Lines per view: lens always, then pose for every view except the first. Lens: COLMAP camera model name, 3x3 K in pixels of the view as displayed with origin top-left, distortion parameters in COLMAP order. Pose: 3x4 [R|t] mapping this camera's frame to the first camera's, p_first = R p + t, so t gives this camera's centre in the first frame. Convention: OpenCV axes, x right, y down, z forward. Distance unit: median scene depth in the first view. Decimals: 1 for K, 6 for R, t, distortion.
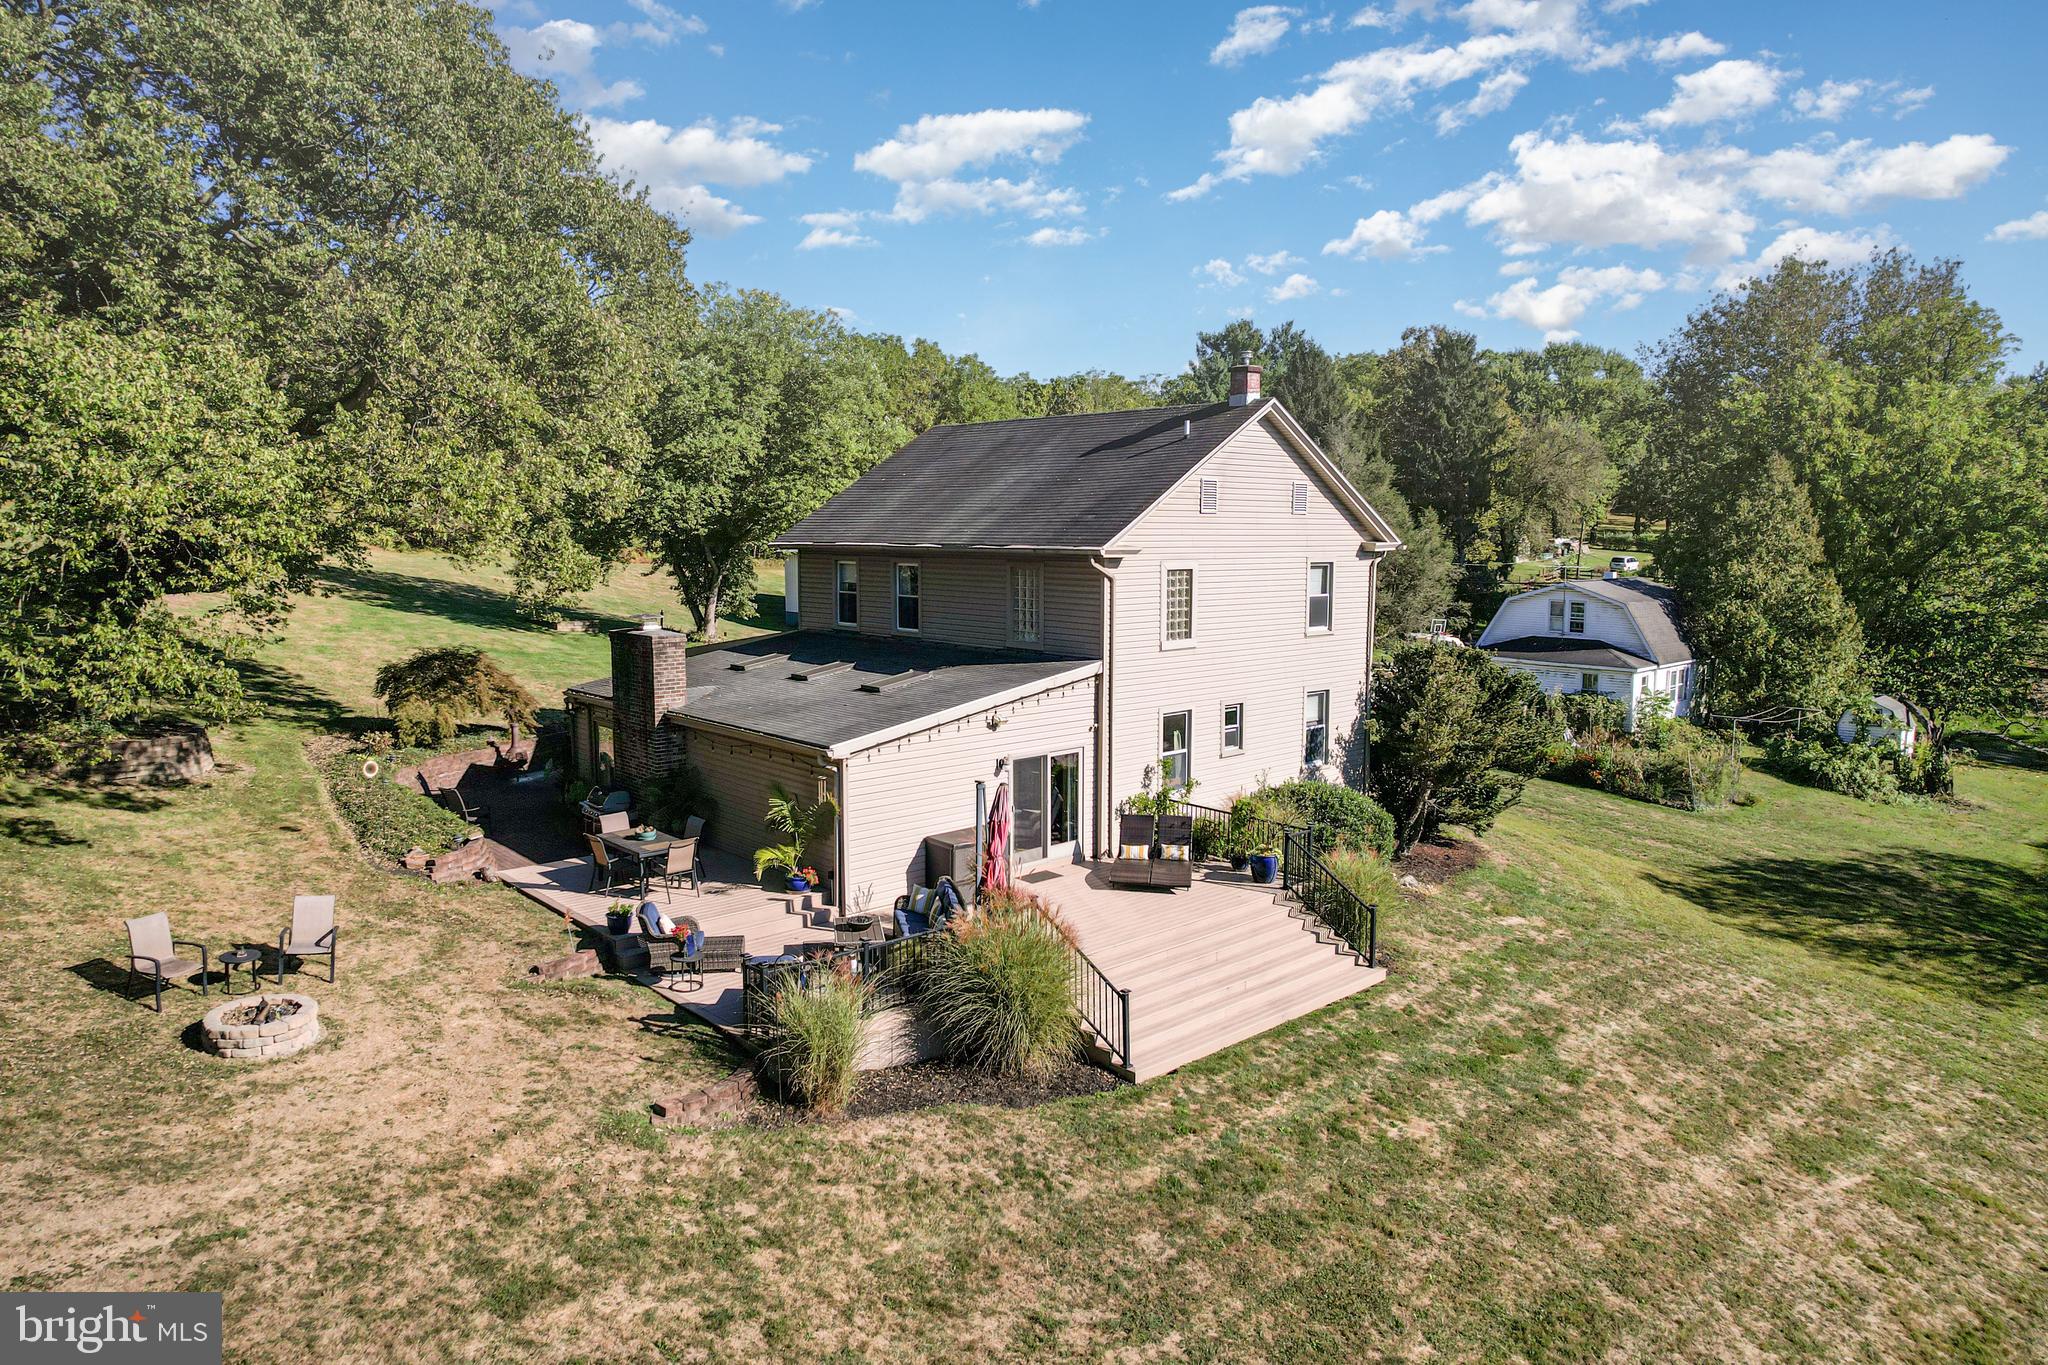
lens RADIAL K [[1297.1, 0, 1017.2], [0, 1297.1, 677.3], [0, 0, 1]] dist [-0.007123, -0.000870]
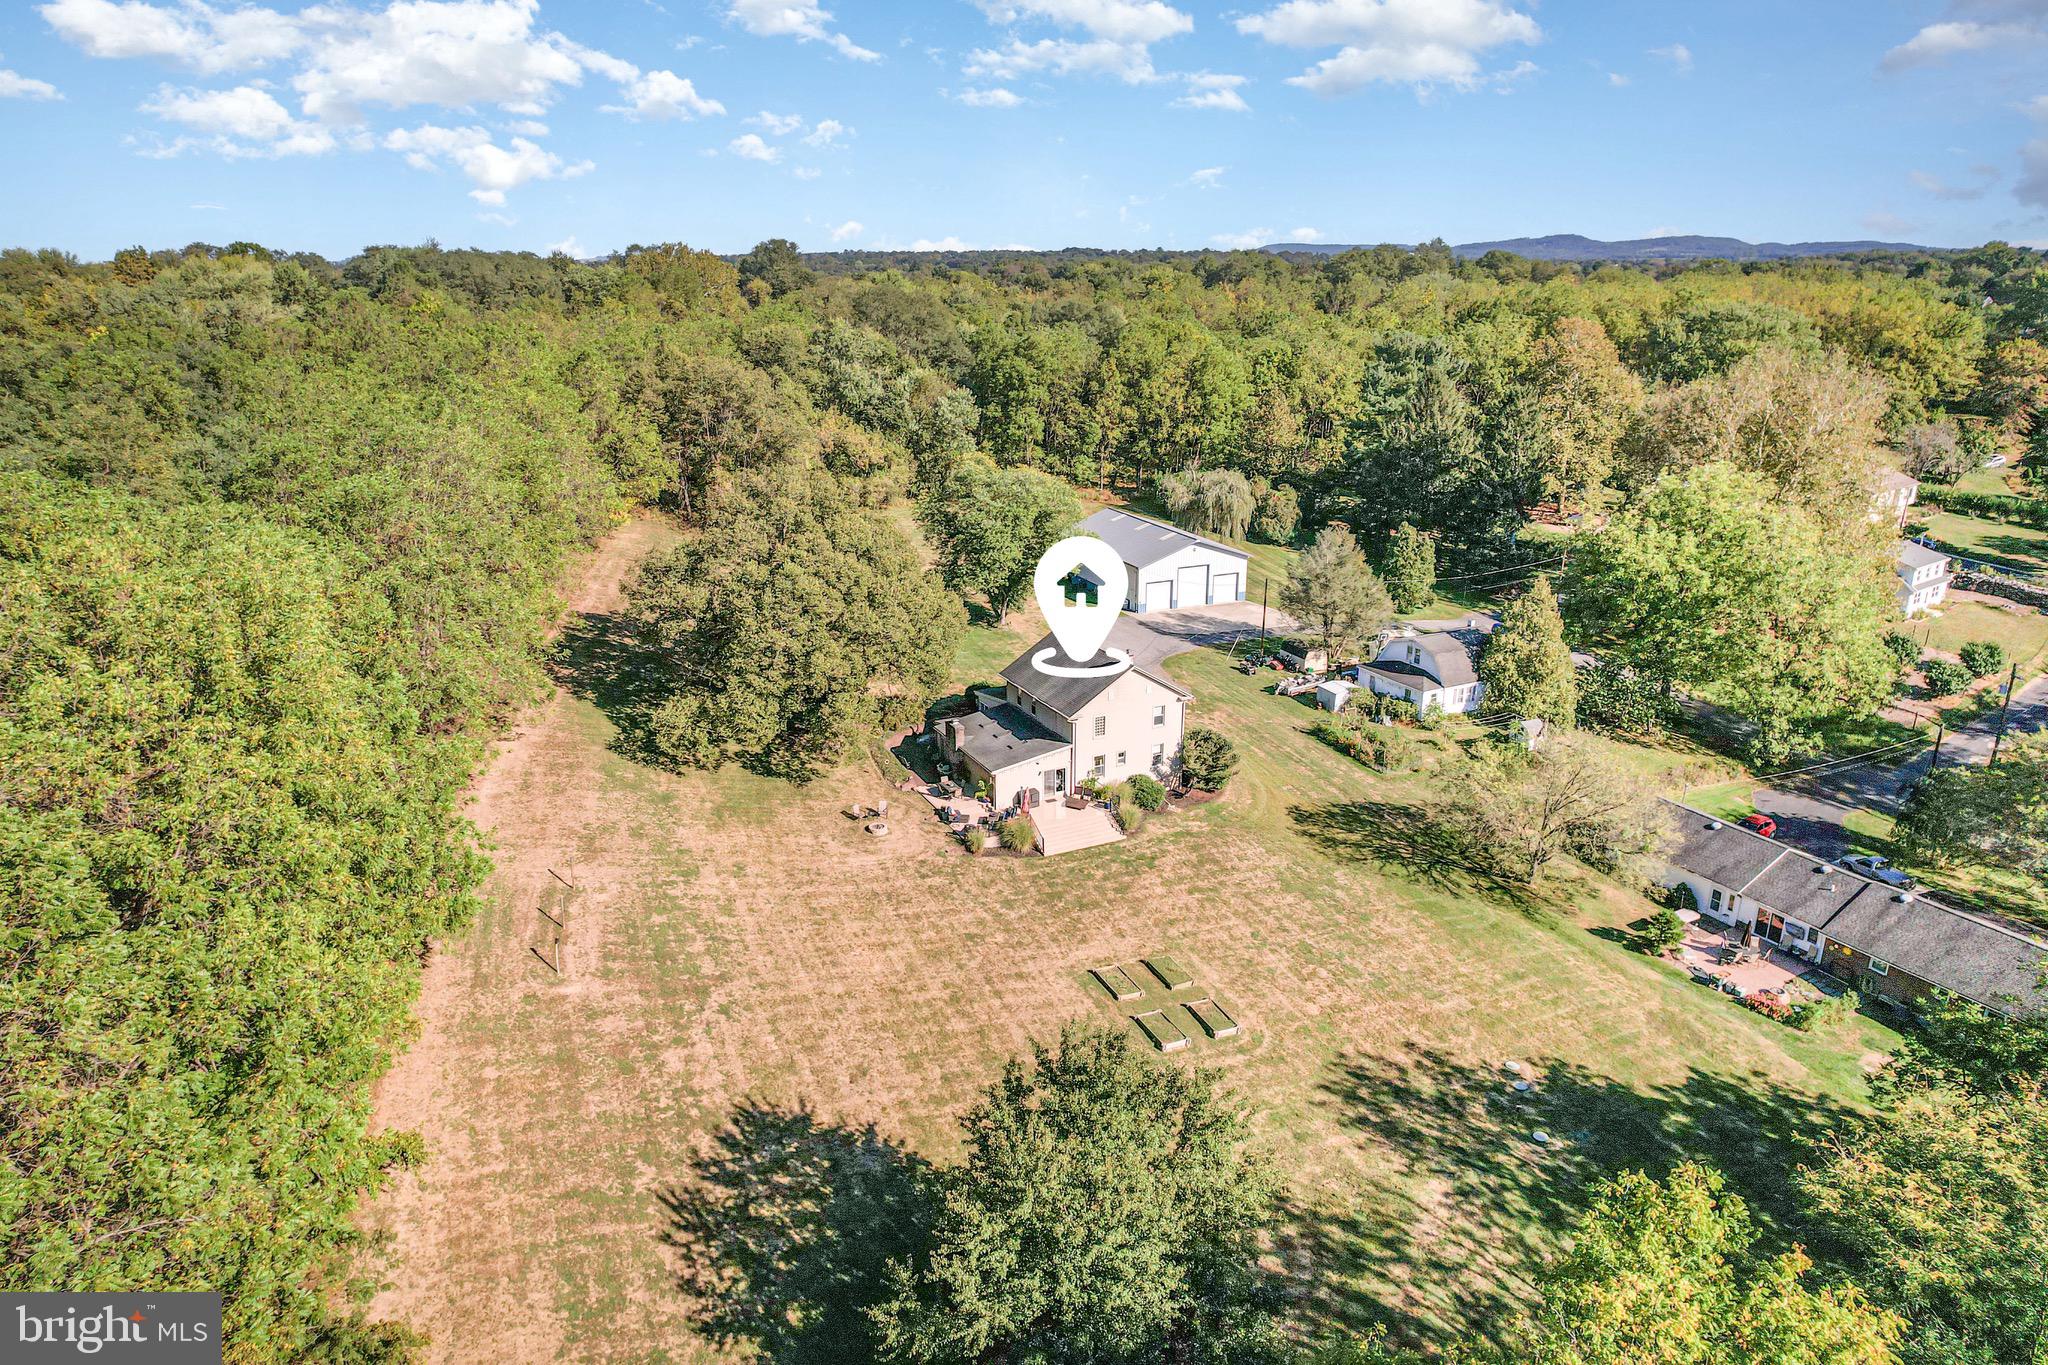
lens RADIAL K [[1297.1, 0, 1027.3], [0, 1297.1, 684.5], [0, 0, 1]] dist [-0.007123, -0.000870]
pose [[0.962379, 0.075525, -0.261002, 0.076176], [-0.023431, 0.980082, 0.197207, -0.077110], [0.270697, -0.183672, 0.944980, -0.211233]]
